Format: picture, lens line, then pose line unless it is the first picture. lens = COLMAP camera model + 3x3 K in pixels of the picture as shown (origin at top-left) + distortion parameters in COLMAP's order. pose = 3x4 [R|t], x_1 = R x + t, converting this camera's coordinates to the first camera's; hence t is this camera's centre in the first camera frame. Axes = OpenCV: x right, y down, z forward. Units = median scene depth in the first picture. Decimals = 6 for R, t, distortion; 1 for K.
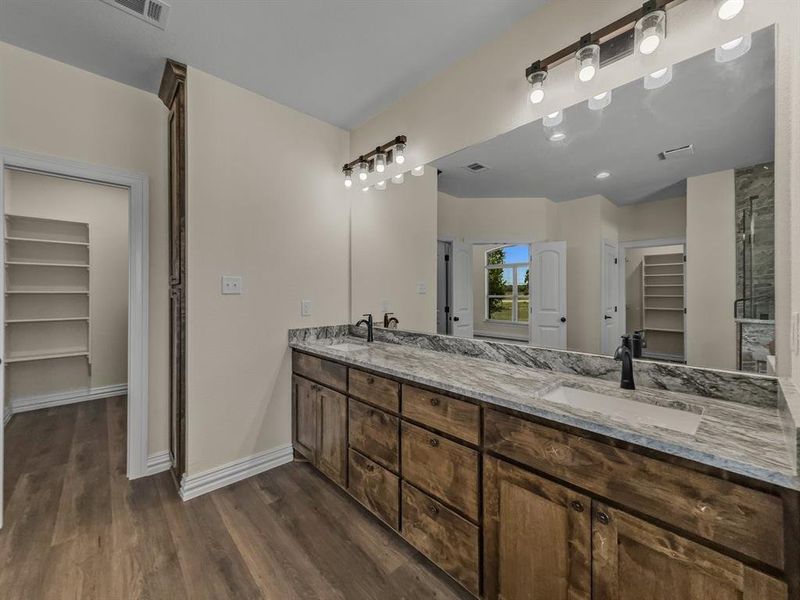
lens RADIAL K [[316.5, 0, 401.5], [0, 316.5, 293.9], [0, 0, 1]] dist [0.002387, 0.000341]
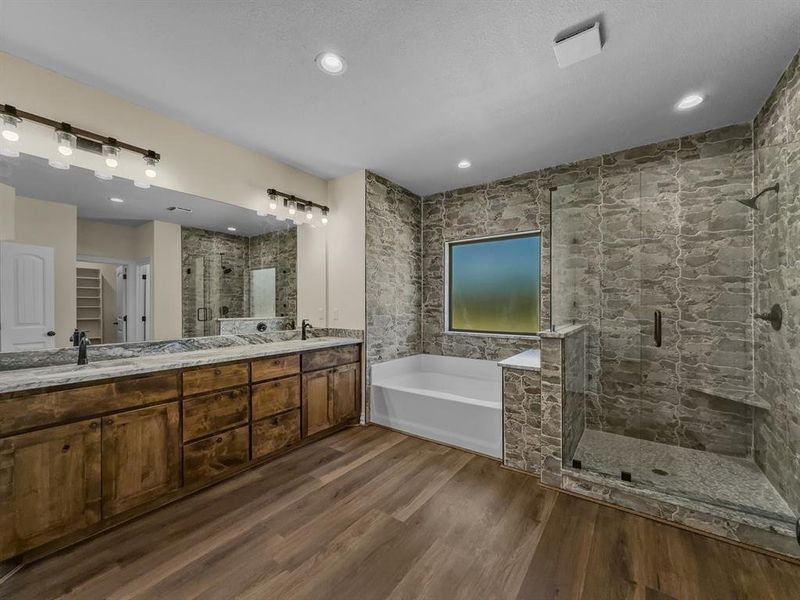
lens RADIAL K [[323.6, 0, 400.7], [0, 323.6, 303.4], [0, 0, 1]] dist [0.001807, 0.000246]
pose [[-0.190068, 0.004568, 0.981760, -1.658646], [0.003354, 0.999986, -0.004003, 0.004721], [-0.981765, 0.002532, -0.190080, 0.569453]]
